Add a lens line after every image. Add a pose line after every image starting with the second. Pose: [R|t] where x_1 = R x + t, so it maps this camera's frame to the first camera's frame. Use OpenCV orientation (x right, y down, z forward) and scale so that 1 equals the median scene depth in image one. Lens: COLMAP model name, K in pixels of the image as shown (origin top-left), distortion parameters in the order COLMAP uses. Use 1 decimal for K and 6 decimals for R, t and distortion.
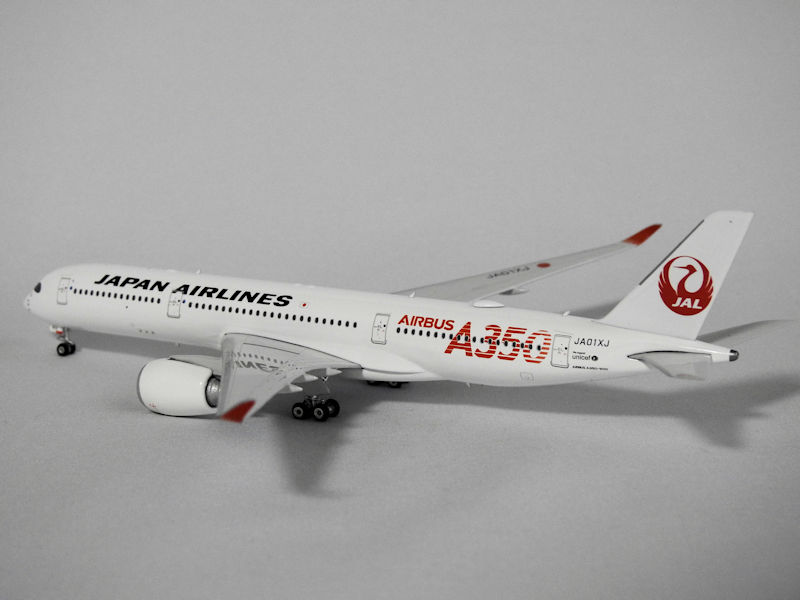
lens RADIAL K [[1787.8, 0, 399.8], [0, 1787.8, 302.8], [0, 0, 1]] dist [-0.293194, 0.000000]
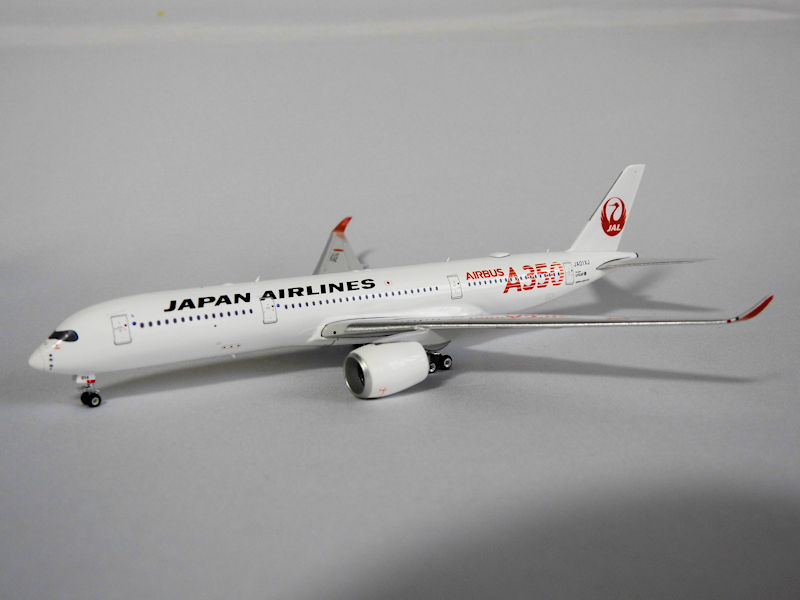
lens RADIAL K [[1000.0, 0, 398.2], [0, 1000.0, 301.4], [0, 0, 1]] dist [0.016061, 0.000000]
pose [[0.436616, -0.151666, 0.886771, -0.675934], [0.194734, 0.978252, 0.071432, -0.034633], [-0.878319, 0.141497, 0.456655, 0.736803]]
